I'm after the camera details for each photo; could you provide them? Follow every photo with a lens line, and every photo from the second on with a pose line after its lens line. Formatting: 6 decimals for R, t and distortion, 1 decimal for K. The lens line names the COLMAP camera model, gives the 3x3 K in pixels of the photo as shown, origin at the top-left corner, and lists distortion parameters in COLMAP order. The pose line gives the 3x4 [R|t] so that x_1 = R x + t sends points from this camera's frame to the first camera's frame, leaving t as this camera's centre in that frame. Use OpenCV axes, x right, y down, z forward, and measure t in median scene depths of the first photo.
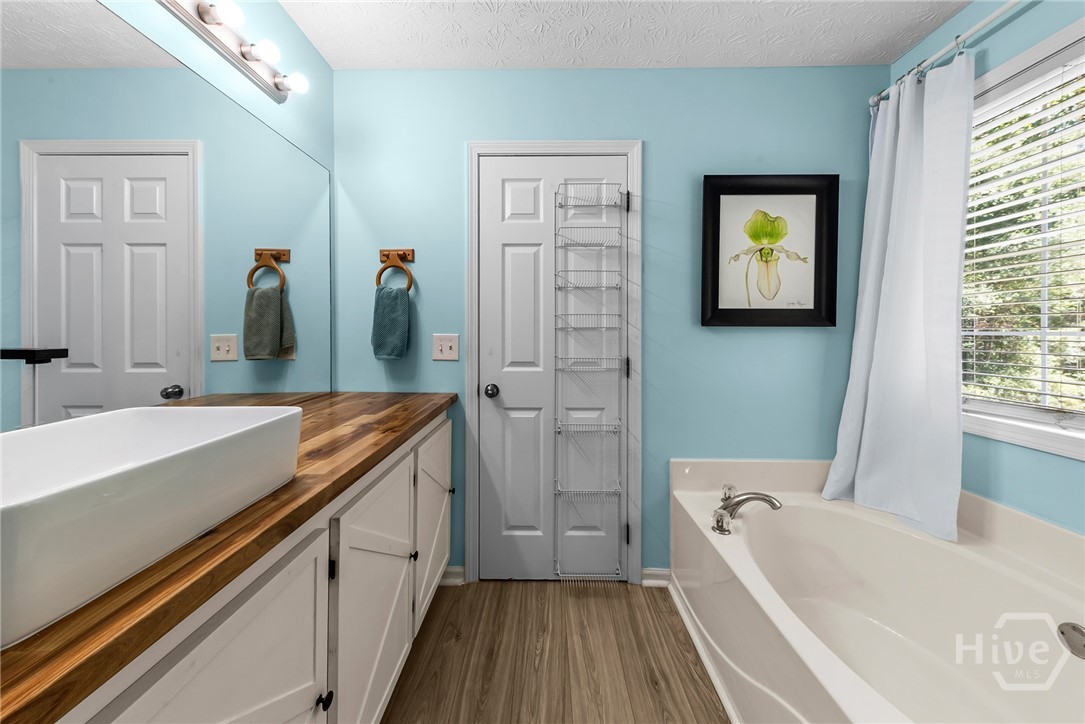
lens RADIAL K [[379.7, 0, 543.0], [0, 379.7, 332.3], [0, 0, 1]] dist [0.010339, -0.002180]
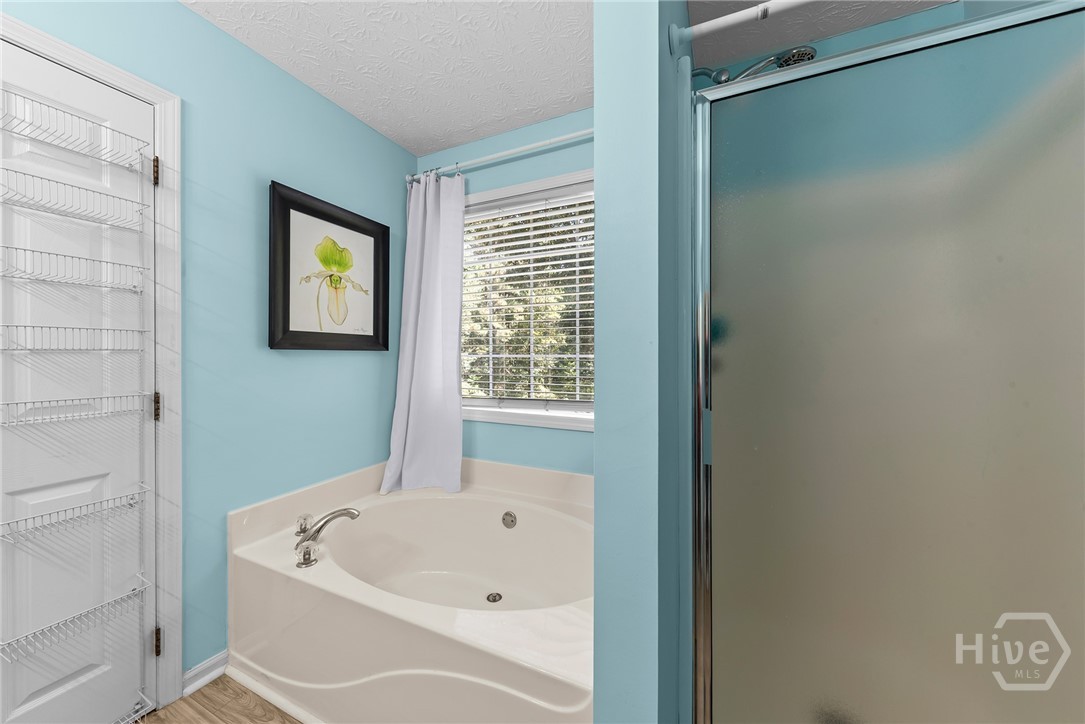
lens RADIAL K [[379.7, 0, 536.6], [0, 379.7, 354.1], [0, 0, 1]] dist [0.010339, -0.002180]
pose [[0.412740, -0.000280, 0.910849, -0.139101], [0.002588, 0.999996, -0.000866, -0.001879], [-0.910845, 0.002715, 0.412740, 0.064735]]
